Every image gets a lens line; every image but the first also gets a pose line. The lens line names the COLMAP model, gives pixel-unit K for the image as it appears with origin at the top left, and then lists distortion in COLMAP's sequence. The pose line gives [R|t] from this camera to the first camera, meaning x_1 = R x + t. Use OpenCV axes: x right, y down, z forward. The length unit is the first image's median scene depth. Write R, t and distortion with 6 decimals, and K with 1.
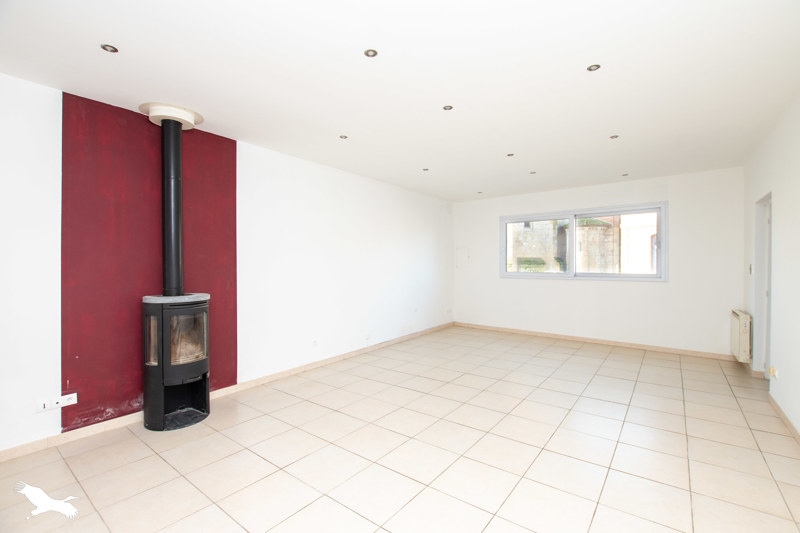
lens RADIAL K [[361.4, 0, 397.7], [0, 361.4, 259.3], [0, 0, 1]] dist [-0.028005, 0.000595]
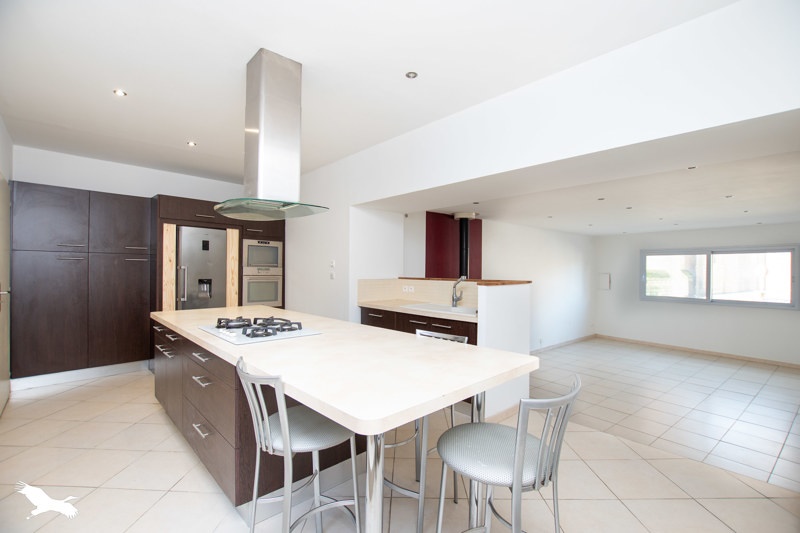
lens RADIAL K [[361.4, 0, 397.7], [0, 361.4, 259.3], [0, 0, 1]] dist [-0.028005, 0.000595]
pose [[0.966614, 0.009171, -0.256073, -0.236698], [-0.013789, 0.999773, -0.016243, -0.065511], [0.255865, 0.019232, 0.966521, -0.448124]]
